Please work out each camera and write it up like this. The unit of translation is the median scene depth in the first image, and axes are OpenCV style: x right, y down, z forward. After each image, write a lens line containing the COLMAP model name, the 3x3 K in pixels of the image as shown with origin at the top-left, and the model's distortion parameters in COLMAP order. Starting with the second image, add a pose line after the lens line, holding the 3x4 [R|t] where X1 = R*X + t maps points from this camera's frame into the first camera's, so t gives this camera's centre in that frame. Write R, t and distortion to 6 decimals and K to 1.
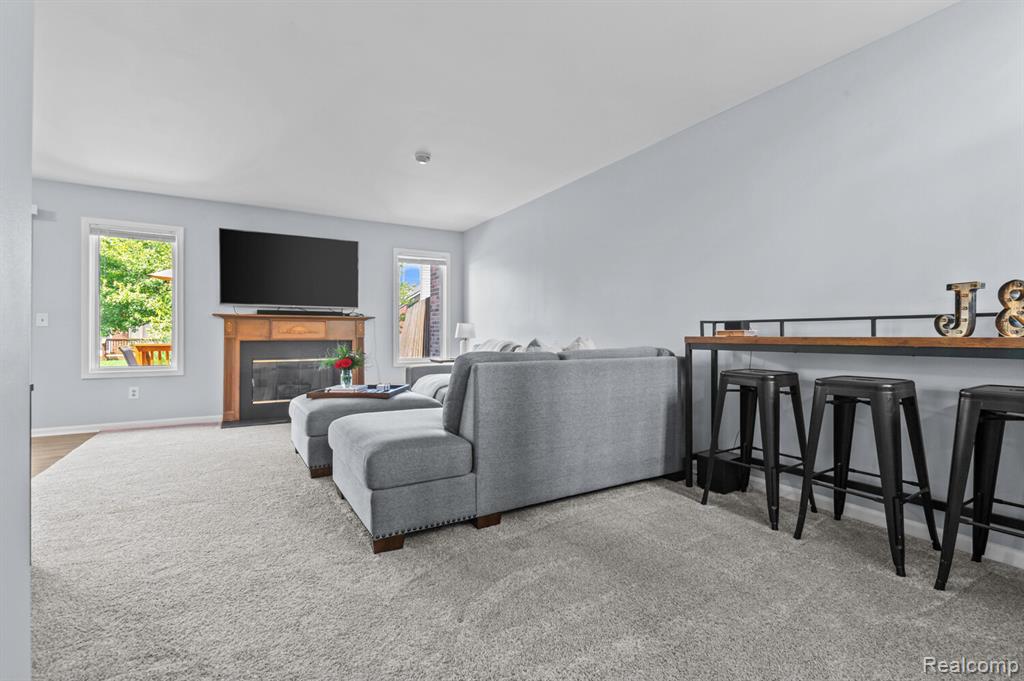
lens RADIAL K [[459.4, 0, 525.8], [0, 459.4, 332.2], [0, 0, 1]] dist [0.003144, 0.000278]
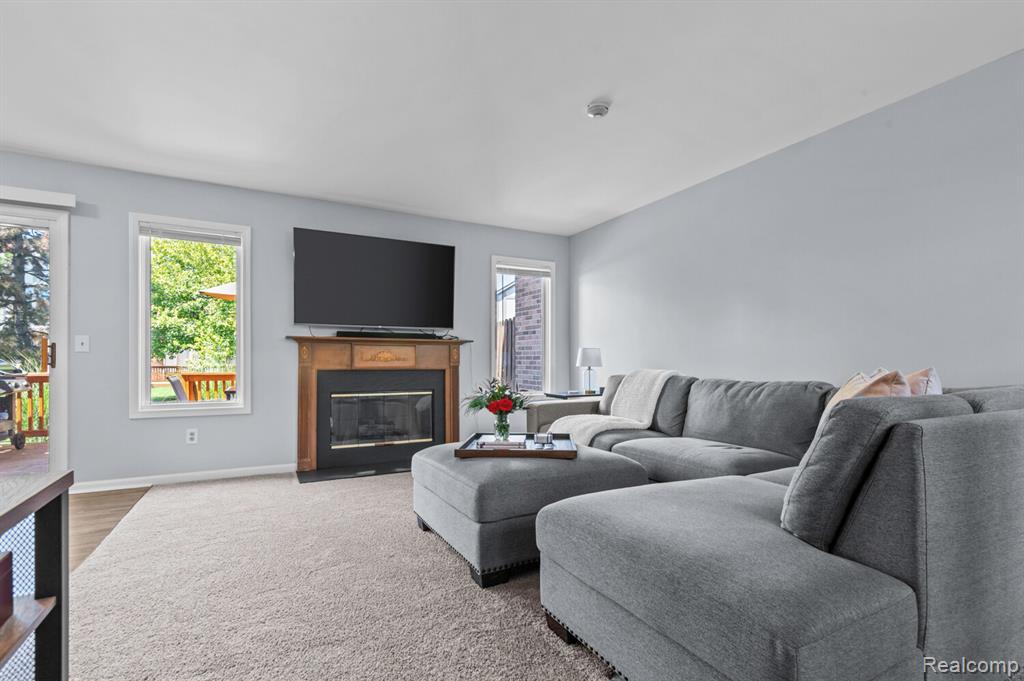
lens RADIAL K [[476.6, 0, 528.7], [0, 476.6, 360.9], [0, 0, 1]] dist [0.004051, 0.000344]
pose [[0.998495, 0.000440, -0.054844, -0.208551], [-0.000247, 0.999994, 0.003515, -0.000248], [0.054845, -0.003496, 0.998489, 0.194641]]
